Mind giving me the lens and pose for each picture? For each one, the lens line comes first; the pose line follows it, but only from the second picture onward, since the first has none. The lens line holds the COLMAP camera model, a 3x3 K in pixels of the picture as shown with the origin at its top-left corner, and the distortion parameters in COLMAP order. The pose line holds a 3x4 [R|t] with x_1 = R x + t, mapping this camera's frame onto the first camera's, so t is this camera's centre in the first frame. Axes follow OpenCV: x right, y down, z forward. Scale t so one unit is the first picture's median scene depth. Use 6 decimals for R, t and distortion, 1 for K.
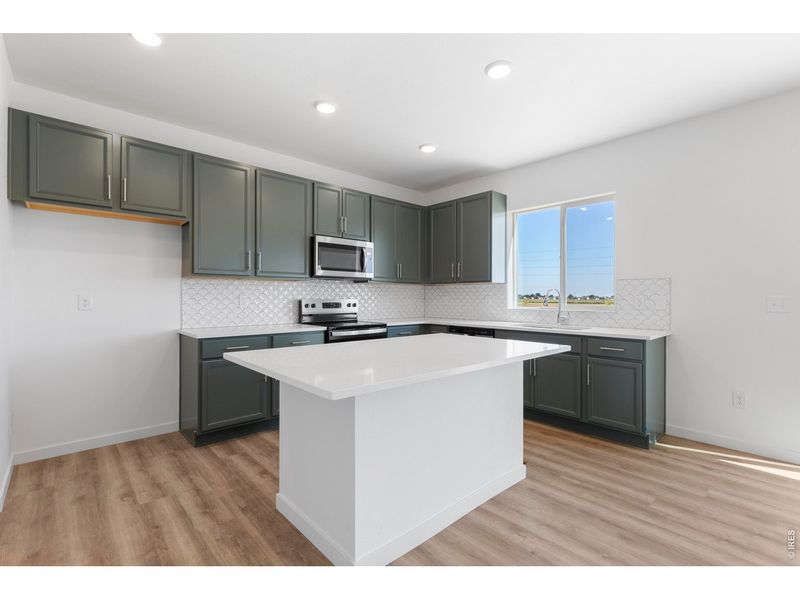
lens RADIAL K [[371.2, 0, 400.0], [0, 371.2, 300.0], [0, 0, 1]] dist [0.002247, 0.000387]
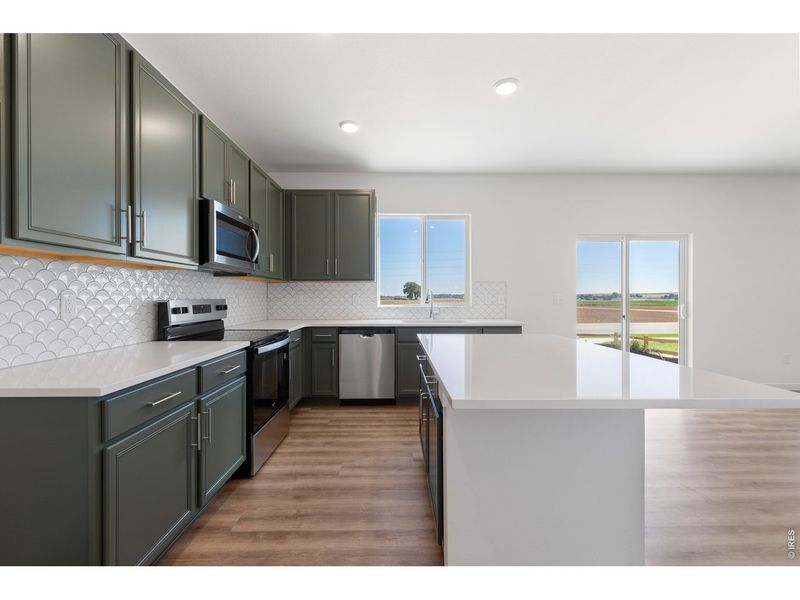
lens RADIAL K [[347.3, 0, 397.9], [0, 347.3, 294.1], [0, 0, 1]] dist [0.001212, 0.000108]
pose [[0.668884, 0.000012, 0.743367, -0.492292], [0.007415, 0.999950, -0.006688, -0.006349], [-0.743330, 0.009986, 0.668851, 0.386946]]
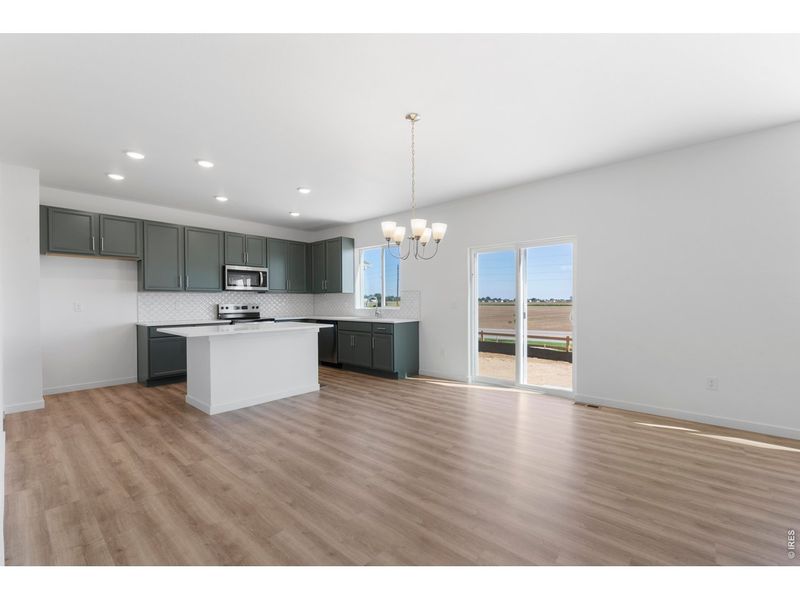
lens RADIAL K [[343.2, 0, 400.5], [0, 343.2, 306.8], [0, 0, 1]] dist [-0.000647, -0.000130]
pose [[0.993518, -0.010315, 0.113204, 0.393897], [0.009397, 0.999918, 0.008647, 0.005002], [-0.113284, -0.007527, 0.993534, -0.638481]]
